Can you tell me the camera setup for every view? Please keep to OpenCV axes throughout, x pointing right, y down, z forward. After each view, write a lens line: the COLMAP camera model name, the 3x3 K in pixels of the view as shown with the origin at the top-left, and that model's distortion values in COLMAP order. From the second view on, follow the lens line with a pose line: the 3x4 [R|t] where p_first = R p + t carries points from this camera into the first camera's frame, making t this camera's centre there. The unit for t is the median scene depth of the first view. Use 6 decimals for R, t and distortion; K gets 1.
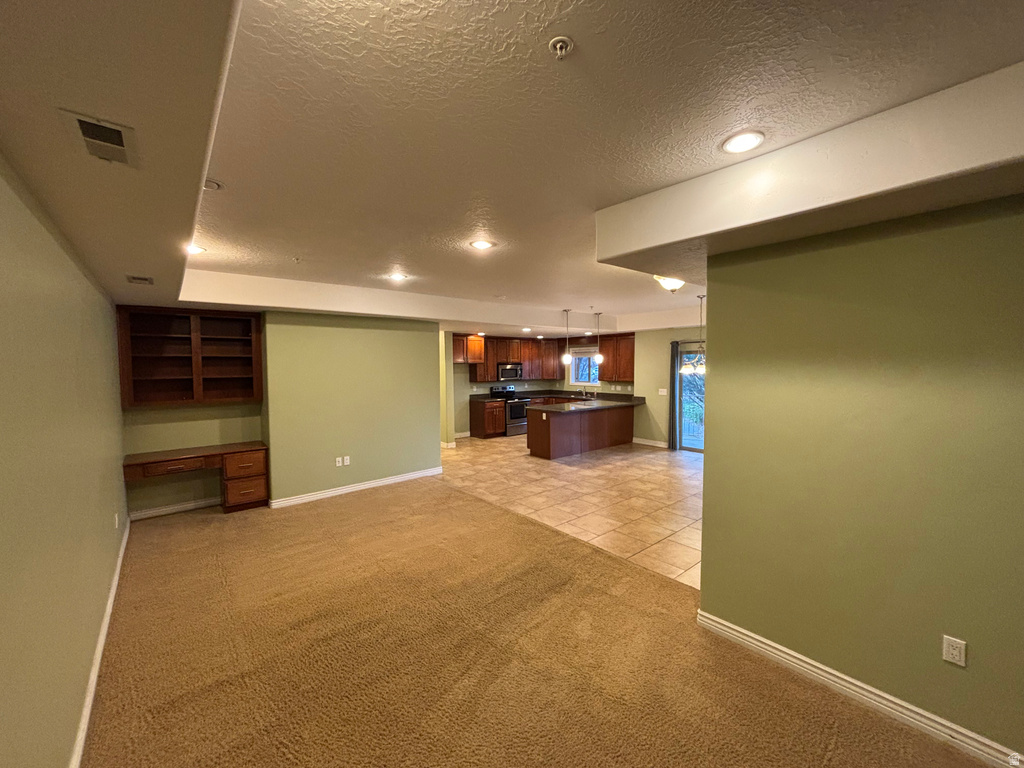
lens RADIAL K [[409.5, 0, 510.9], [0, 409.5, 375.5], [0, 0, 1]] dist [-0.002010, 0.000810]
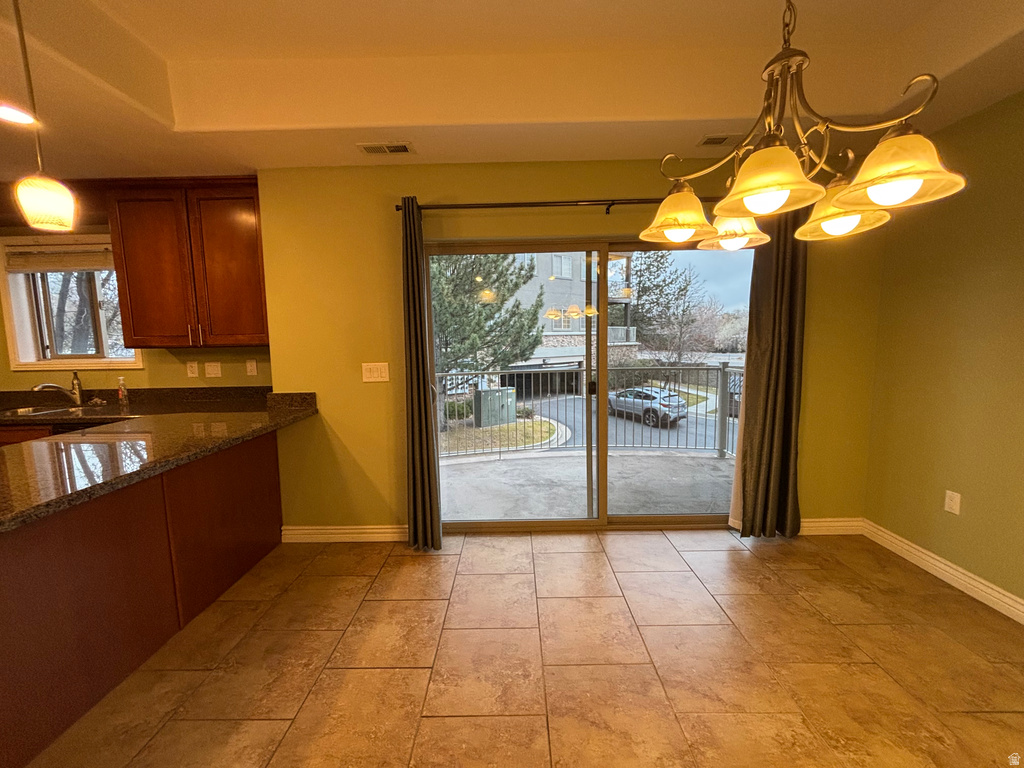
lens RADIAL K [[409.5, 0, 503.9], [0, 409.5, 384.6], [0, 0, 1]] dist [-0.002010, 0.000810]
pose [[0.655456, -0.089974, 0.749854, 0.170702], [0.035578, 0.995454, 0.088344, 0.022104], [-0.754395, -0.031227, 0.655678, 0.617388]]
